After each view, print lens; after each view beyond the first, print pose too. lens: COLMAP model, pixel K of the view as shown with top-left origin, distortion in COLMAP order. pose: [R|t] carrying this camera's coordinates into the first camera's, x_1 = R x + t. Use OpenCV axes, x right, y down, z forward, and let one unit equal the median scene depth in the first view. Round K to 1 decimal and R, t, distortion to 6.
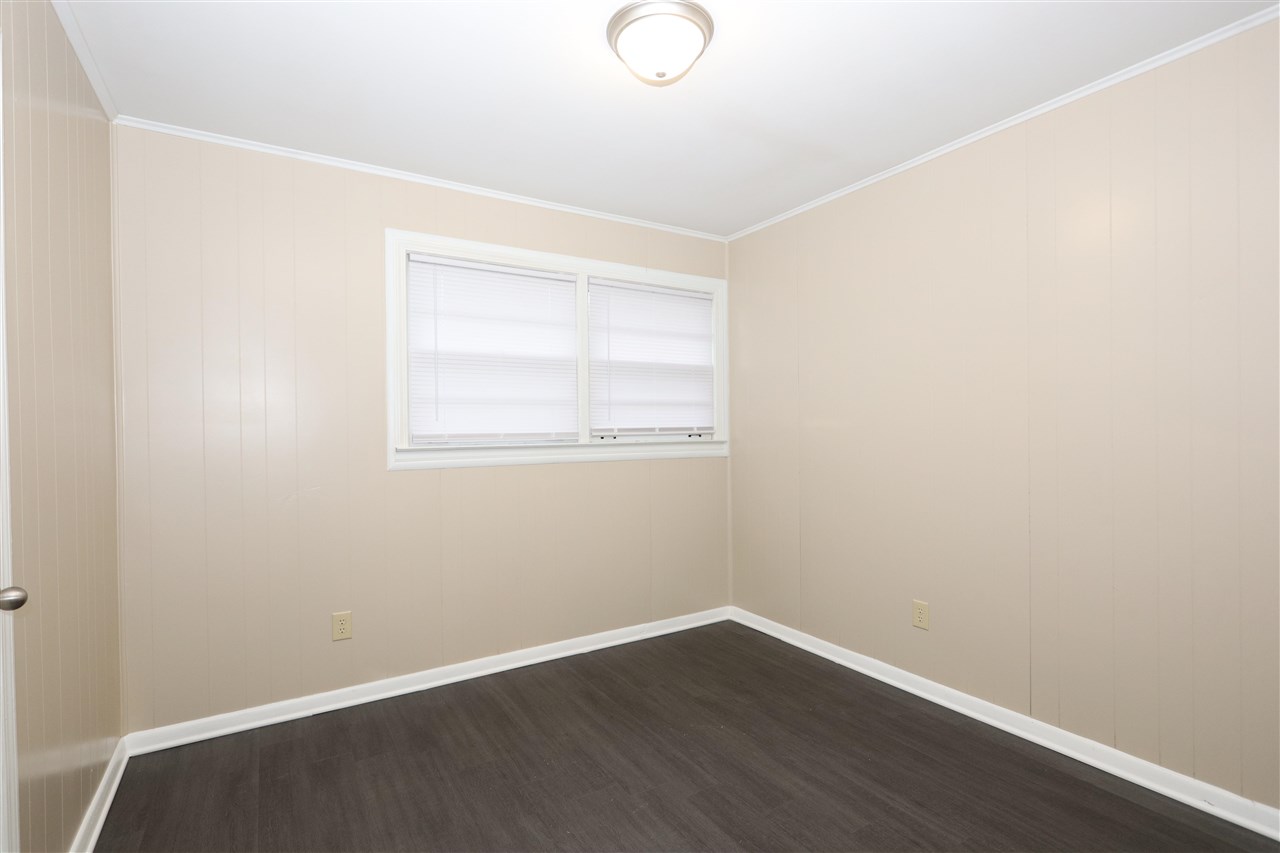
lens RADIAL K [[615.5, 0, 647.4], [0, 615.5, 431.1], [0, 0, 1]] dist [0.005613, -0.000023]
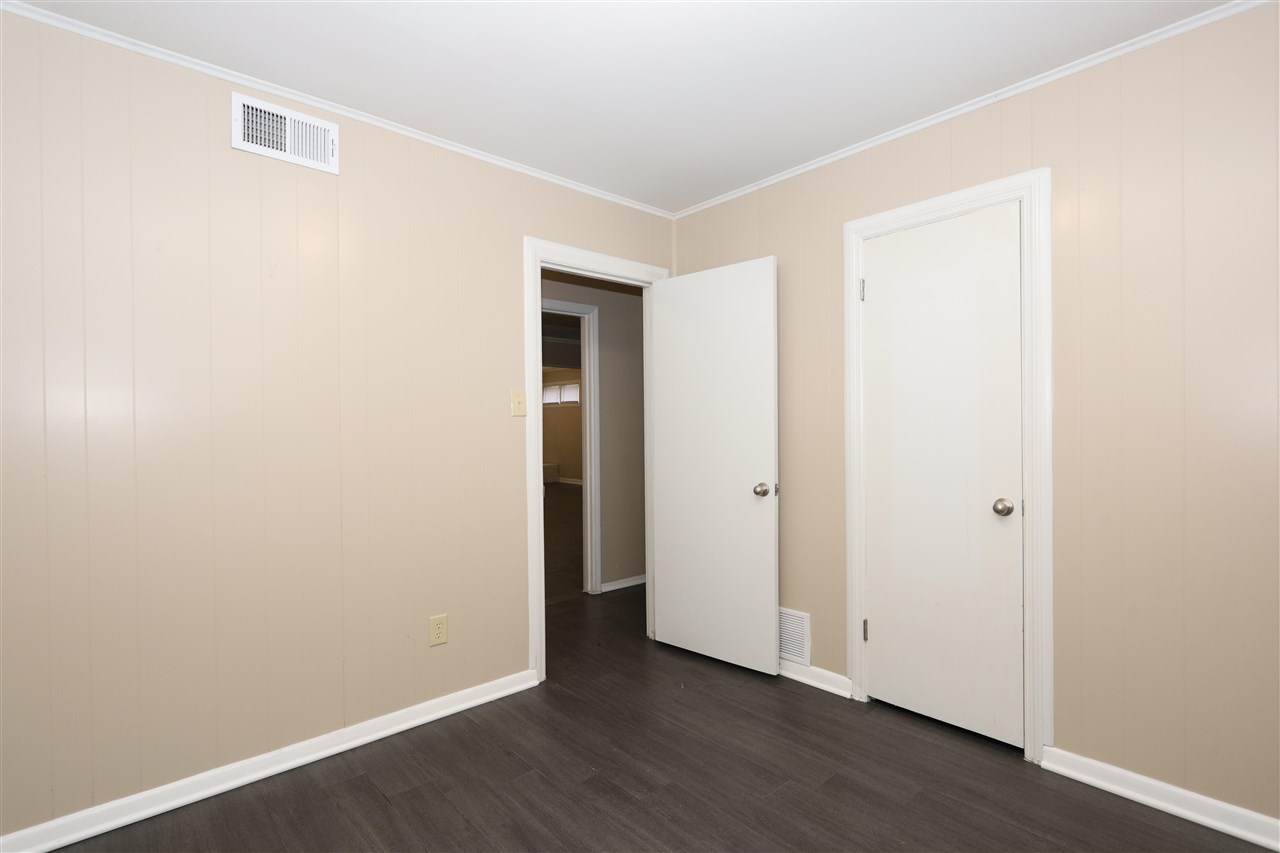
lens RADIAL K [[615.5, 0, 631.8], [0, 615.5, 430.4], [0, 0, 1]] dist [0.005613, -0.000023]
pose [[0.987681, -0.002522, 0.156461, -0.109949], [0.002164, 0.999995, 0.002459, 0.000112], [-0.156466, -0.002090, 0.987681, 0.176659]]
